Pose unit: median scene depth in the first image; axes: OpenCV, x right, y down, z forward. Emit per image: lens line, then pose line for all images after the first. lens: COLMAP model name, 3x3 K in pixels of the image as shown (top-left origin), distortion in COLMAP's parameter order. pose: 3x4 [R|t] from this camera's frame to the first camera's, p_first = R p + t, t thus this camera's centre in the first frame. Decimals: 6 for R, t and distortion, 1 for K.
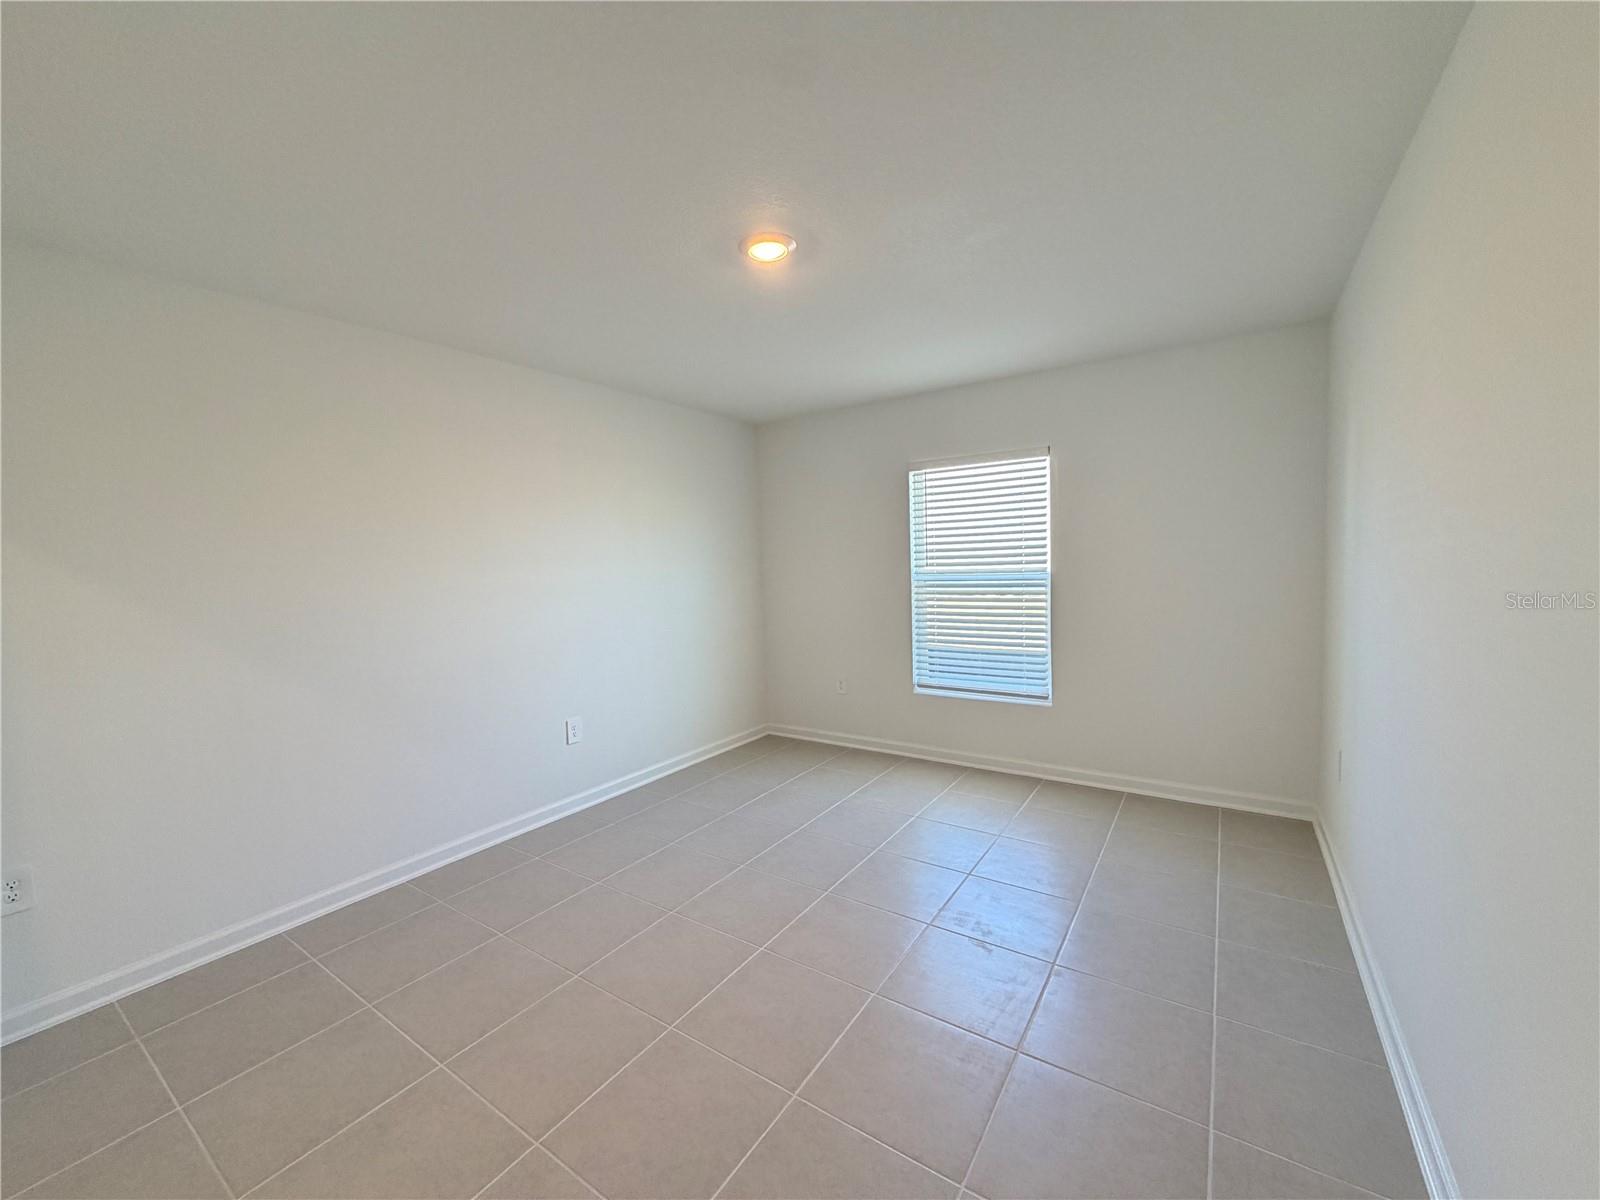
lens RADIAL K [[629.8, 0, 794.3], [0, 629.8, 598.8], [0, 0, 1]] dist [-0.000650, -0.000606]
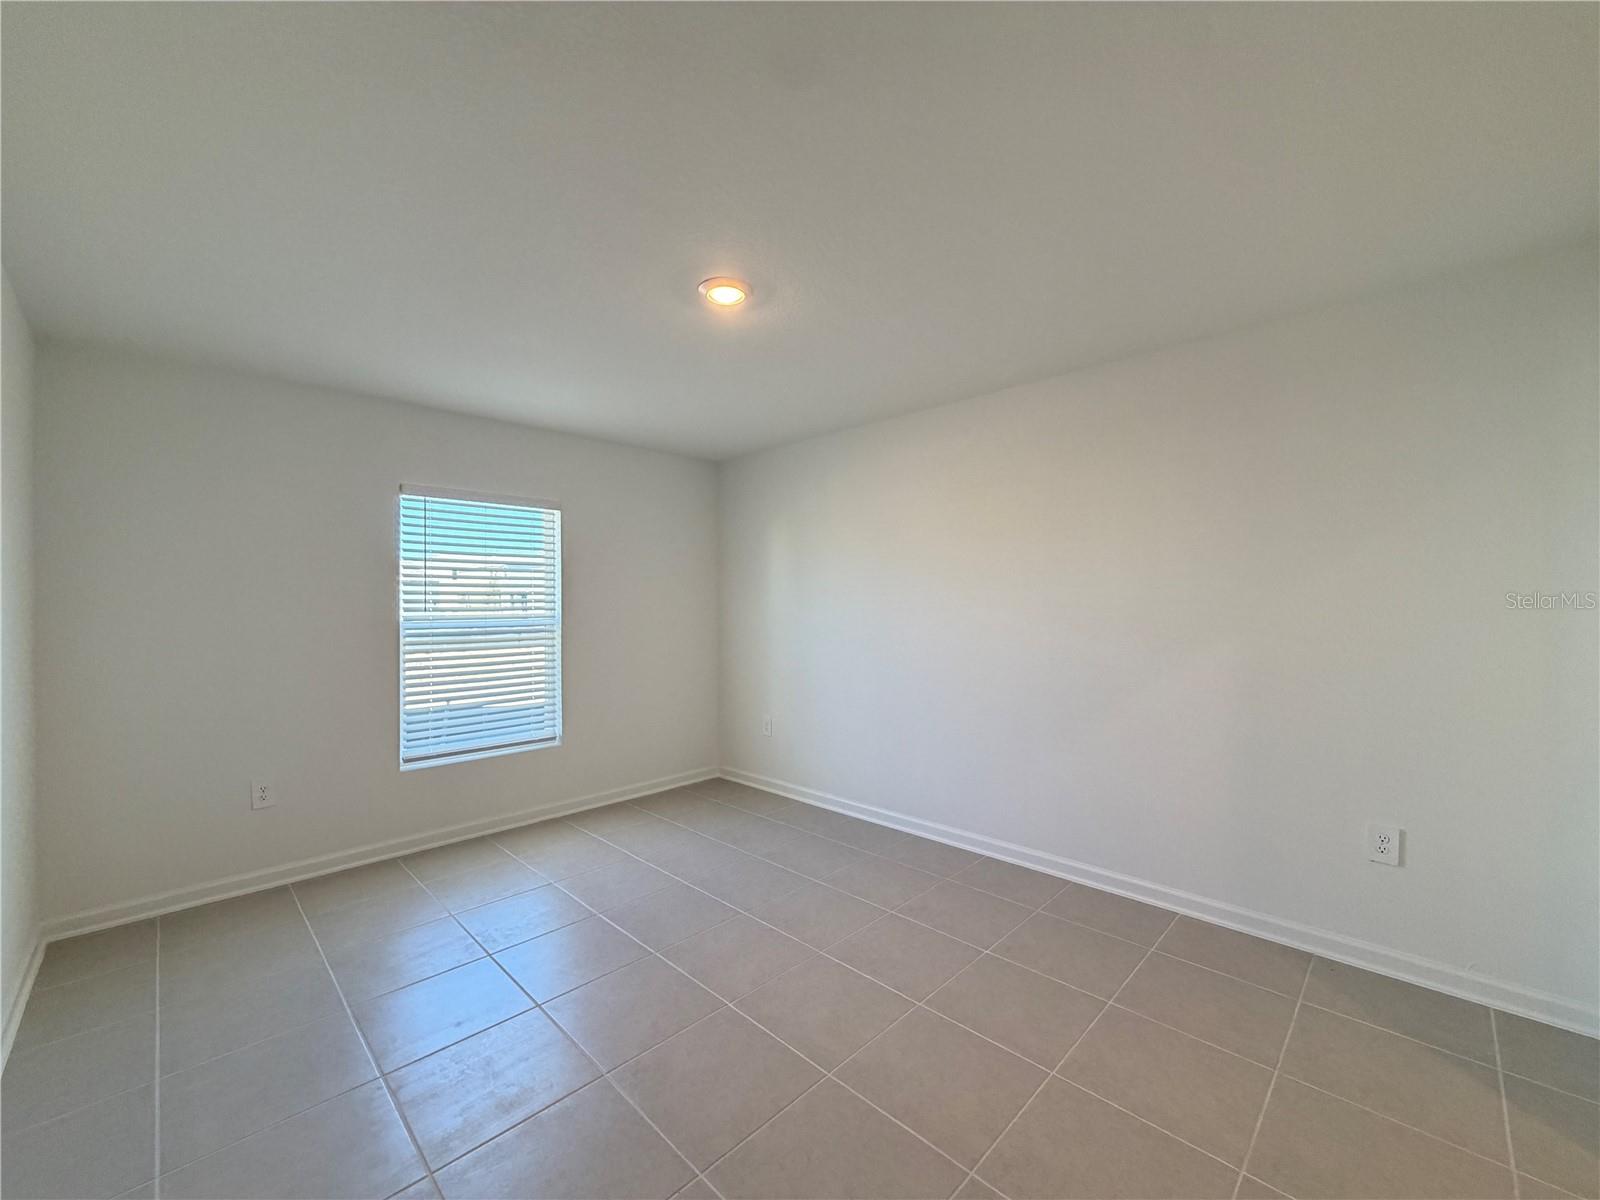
lens RADIAL K [[636.8, 0, 797.3], [0, 636.8, 594.7], [0, 0, 1]] dist [0.001119, 0.000251]
pose [[0.185880, 0.040954, 0.981719, -0.537117], [0.053265, 0.997242, -0.051687, -0.004090], [-0.981128, 0.061899, 0.183186, 0.371124]]
